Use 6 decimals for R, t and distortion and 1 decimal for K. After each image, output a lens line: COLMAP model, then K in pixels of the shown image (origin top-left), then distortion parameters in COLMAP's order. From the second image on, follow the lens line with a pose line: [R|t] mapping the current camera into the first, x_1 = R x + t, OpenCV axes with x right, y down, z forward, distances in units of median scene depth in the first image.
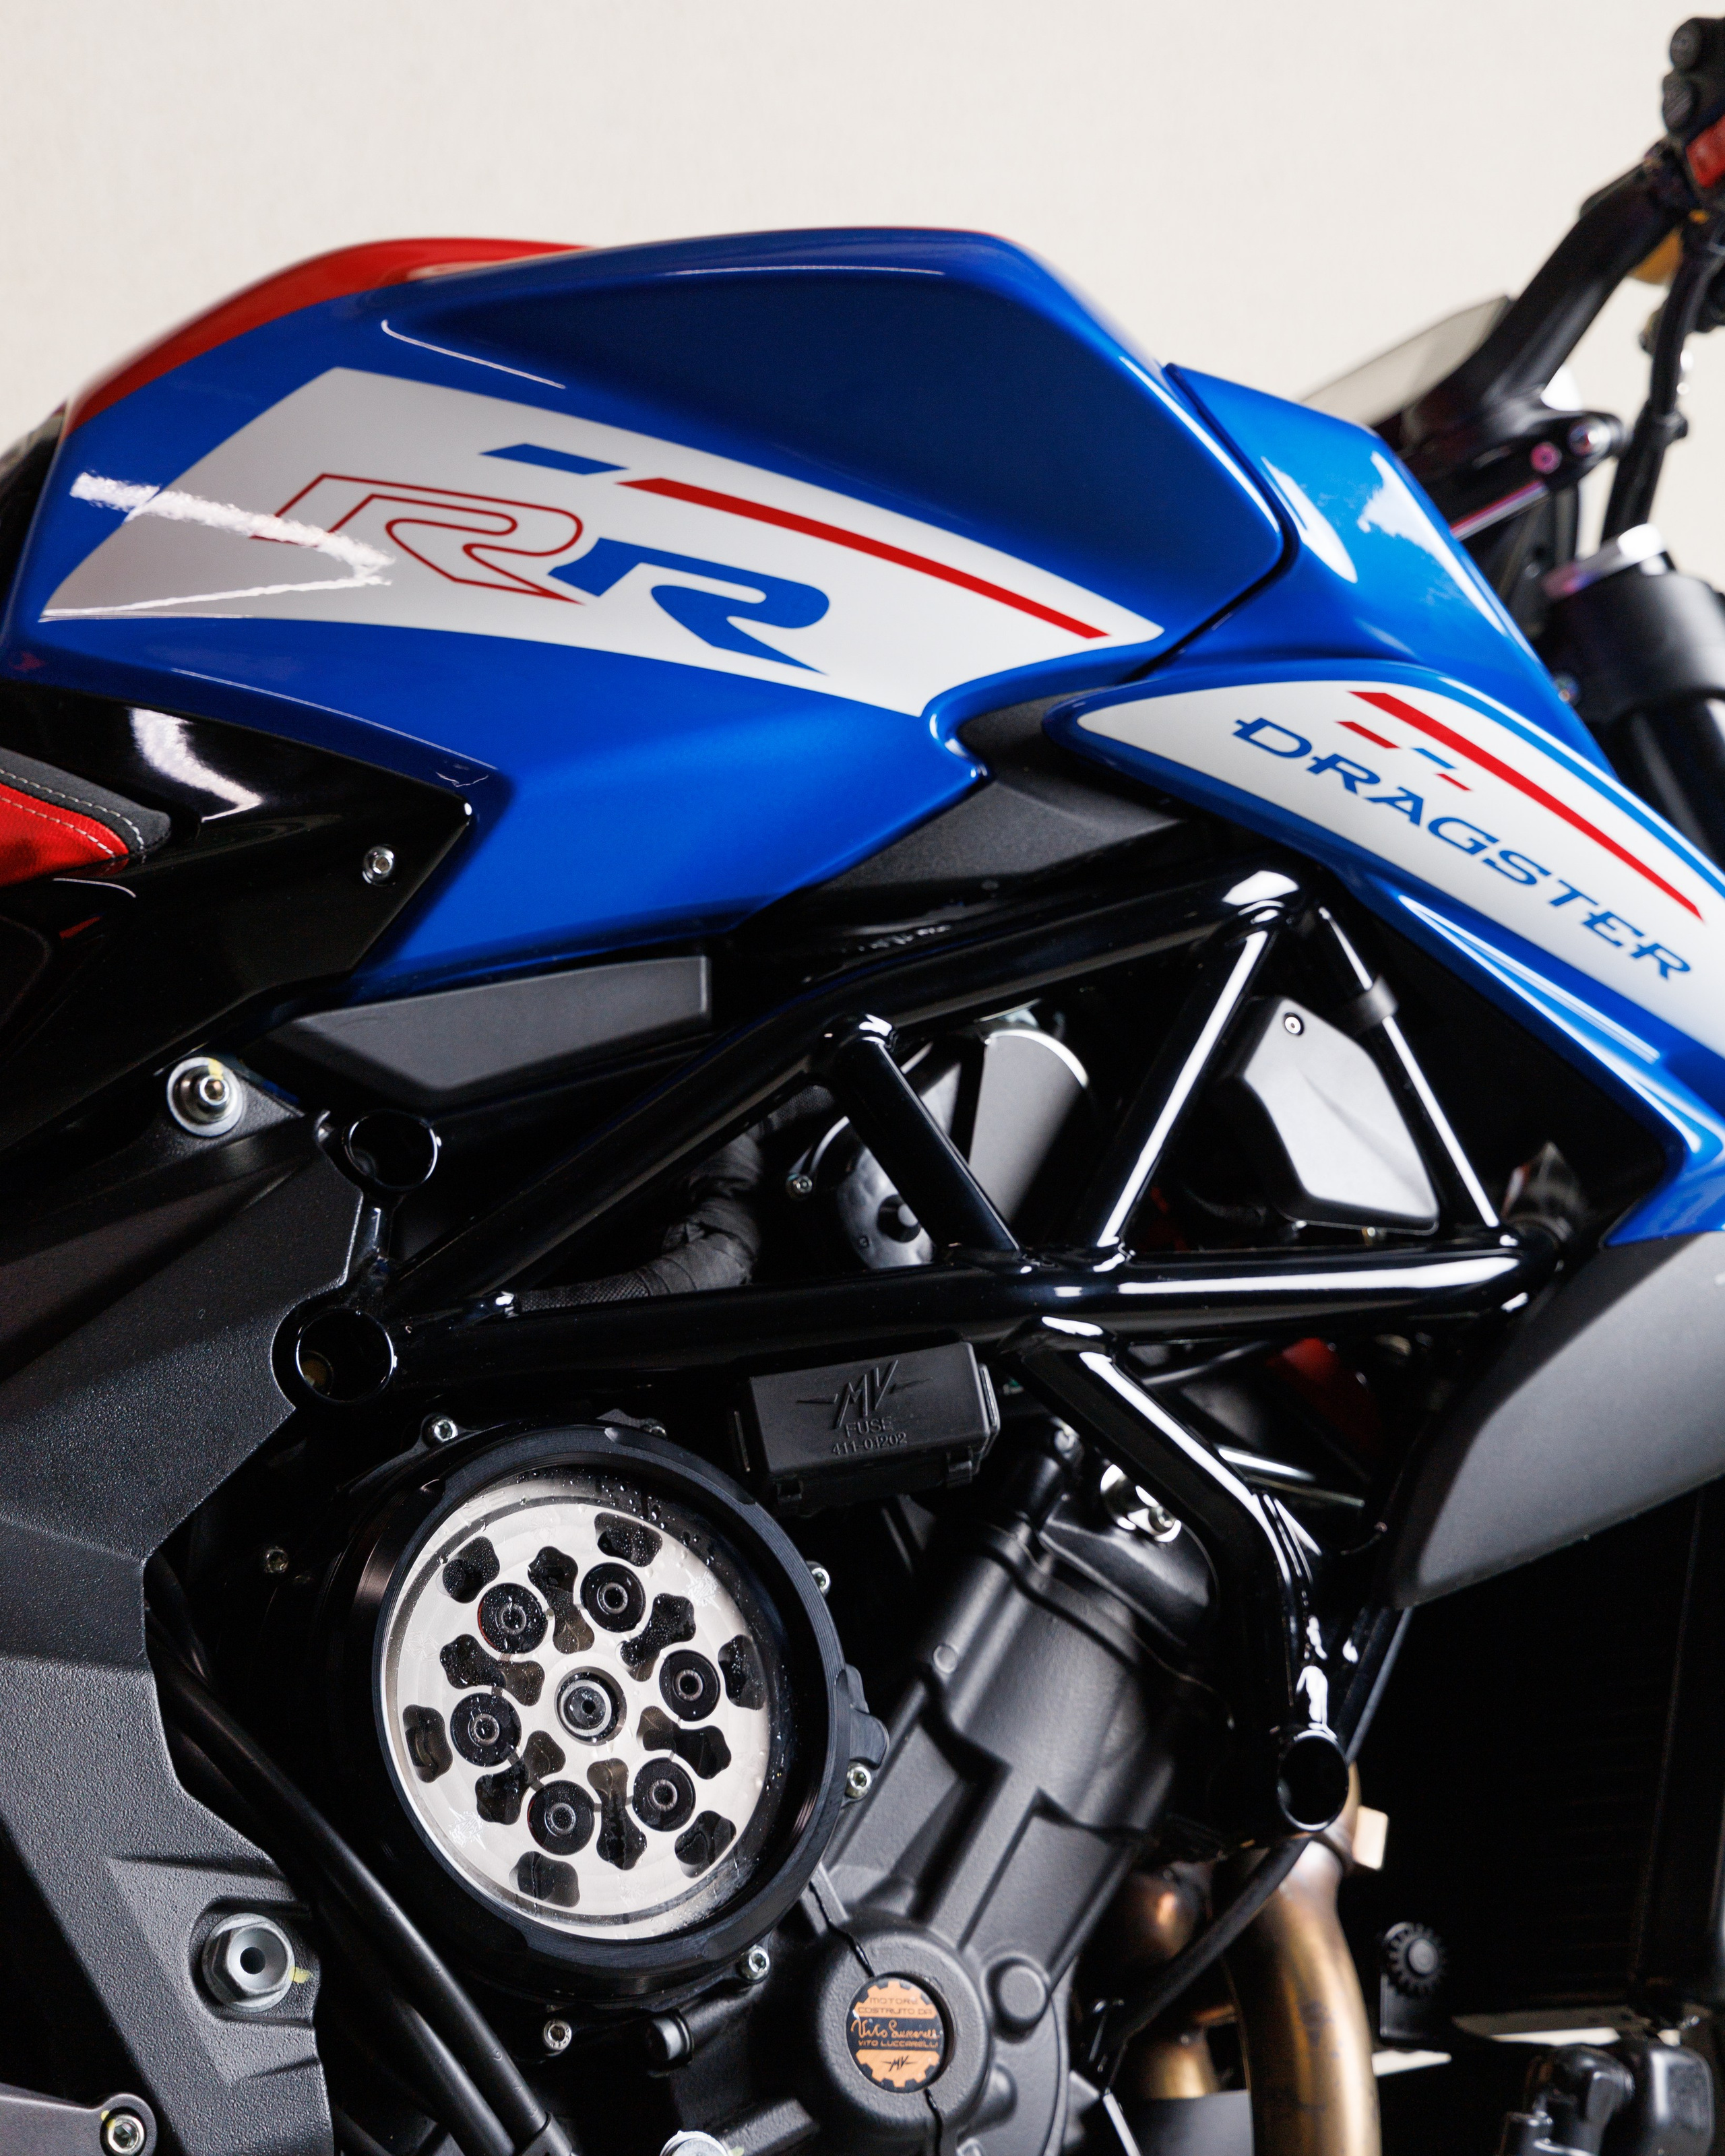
lens RADIAL K [[5020.9, 0, 862.5], [0, 5020.9, 1077.0], [0, 0, 1]] dist [0.024369, 0.000000]
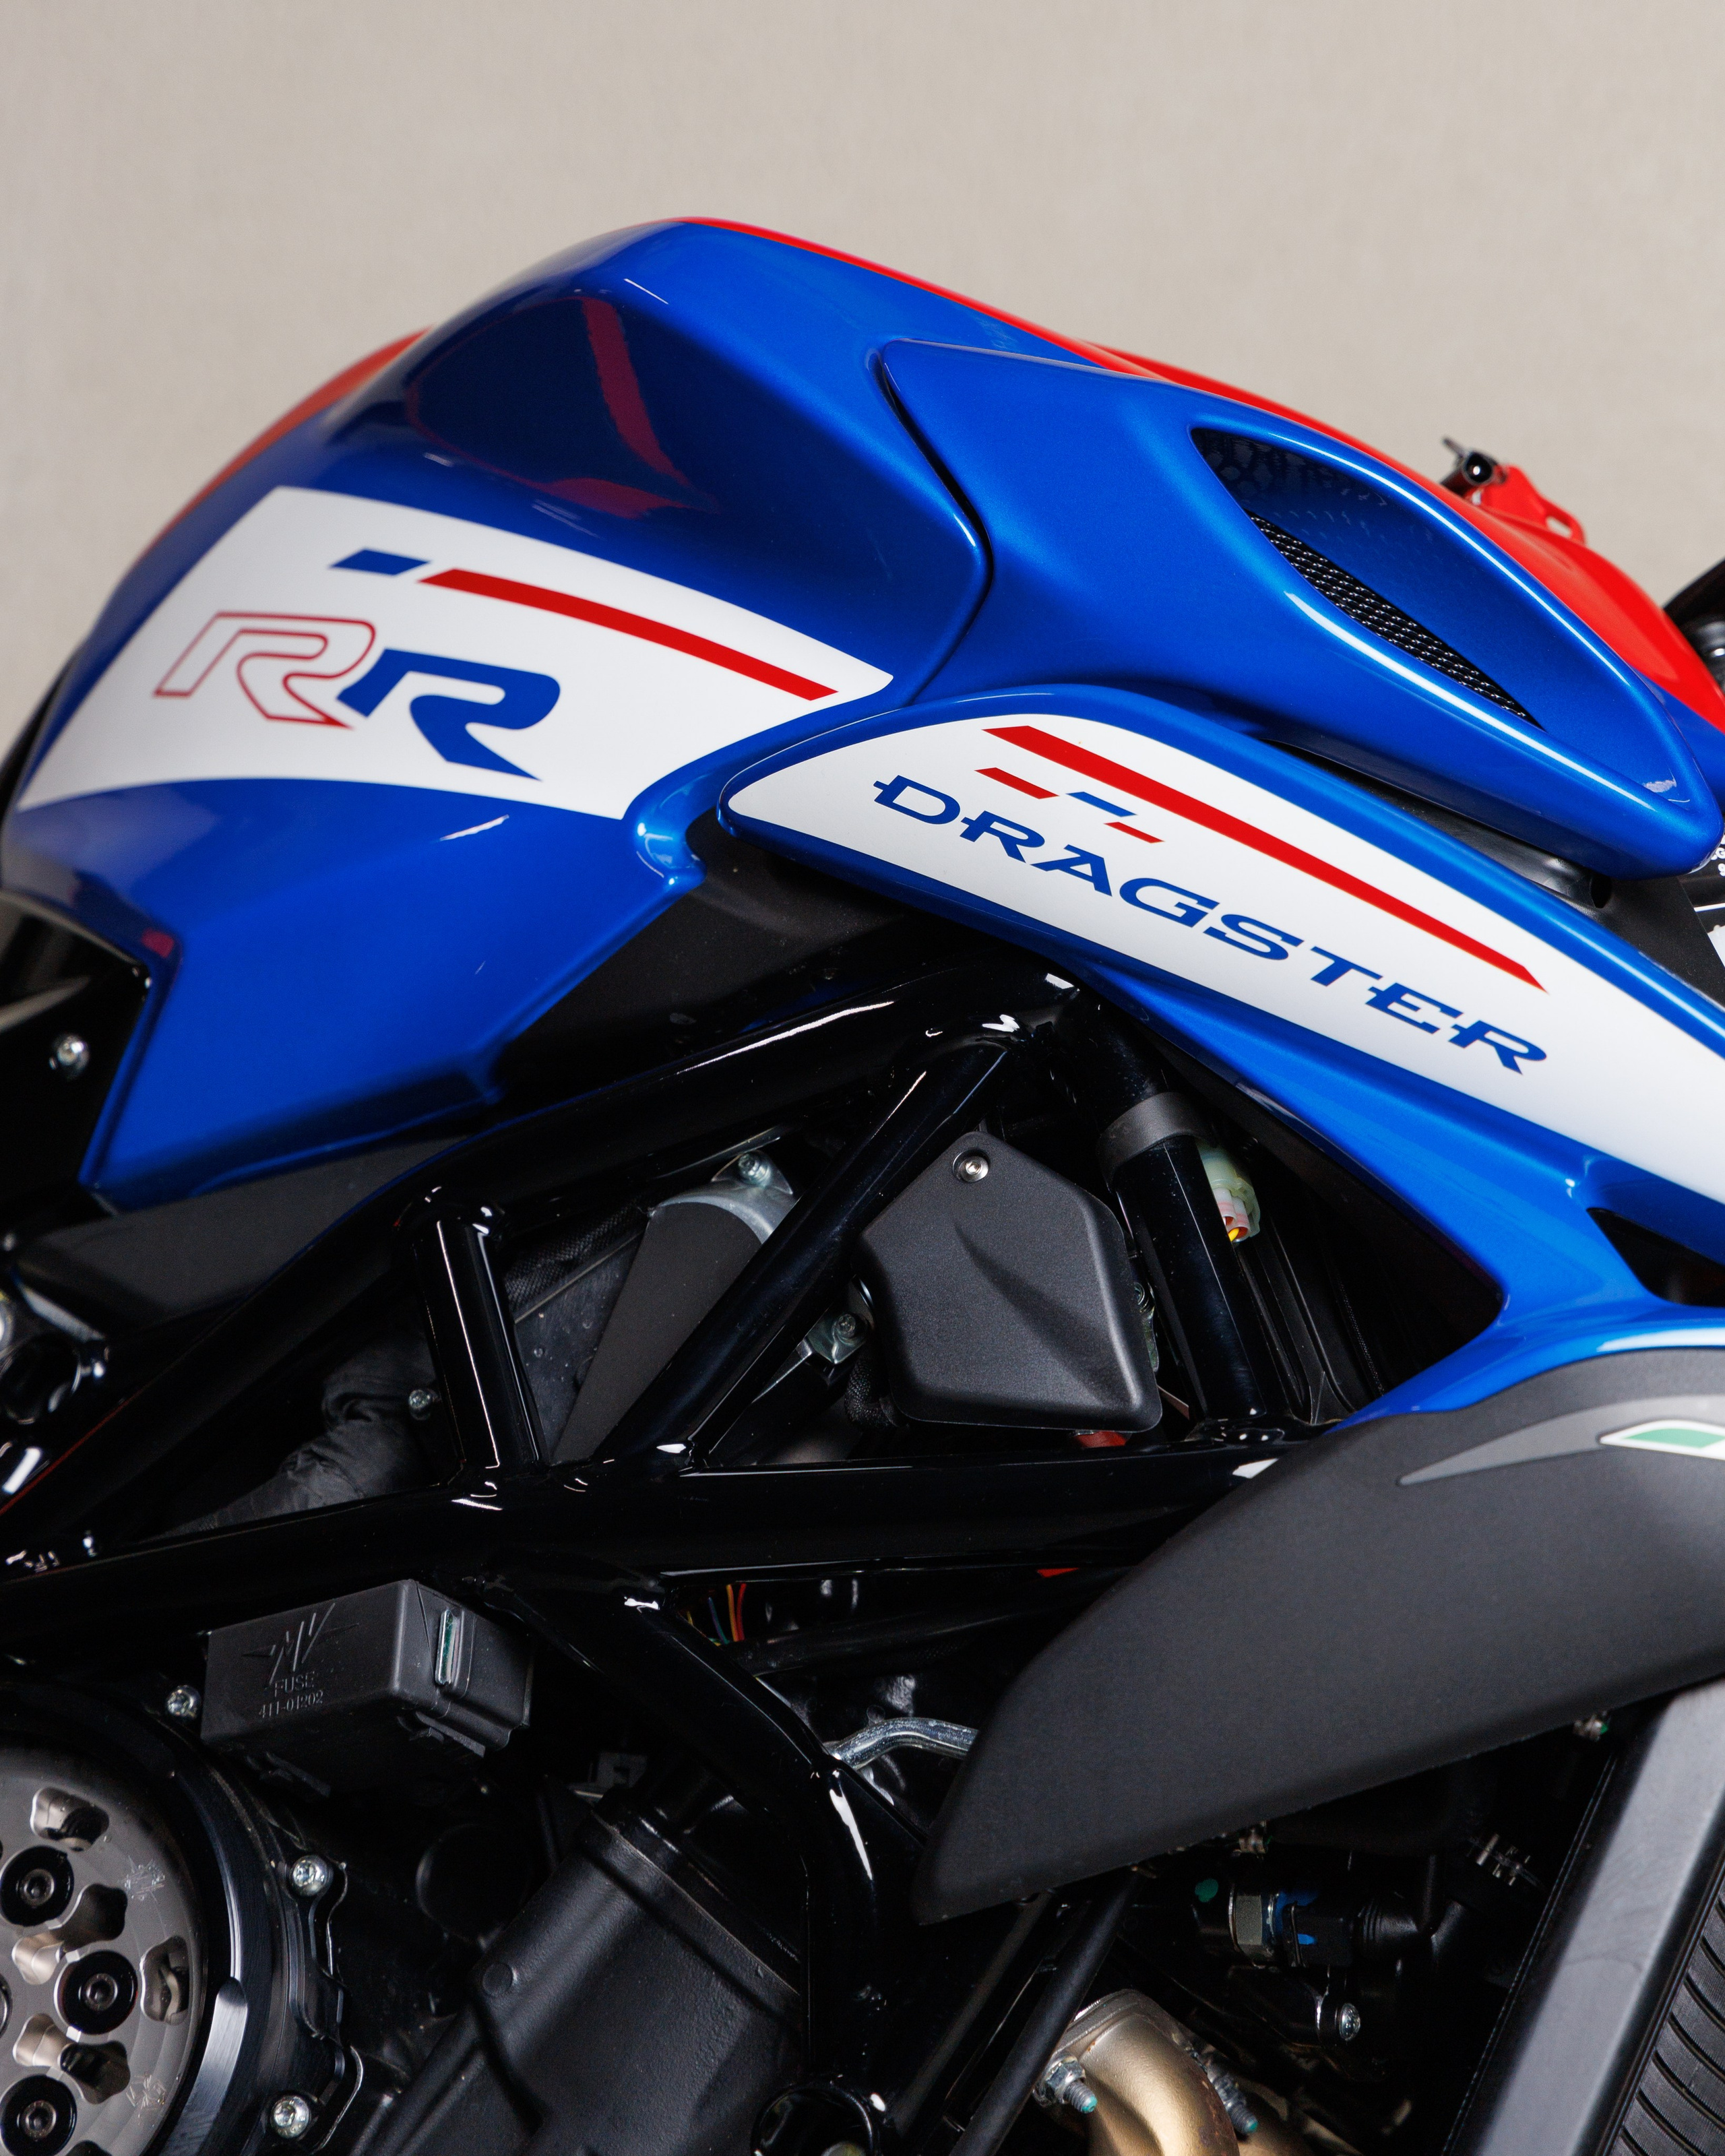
lens RADIAL K [[6060.8, 0, 862.5], [0, 6060.8, 1079.2], [0, 0, 1]] dist [0.067714, 0.000000]
pose [[0.738293, -0.074457, -0.670358, 0.695288], [0.035552, 0.996802, -0.071561, 0.042062], [0.673543, 0.029000, 0.738579, 0.299635]]
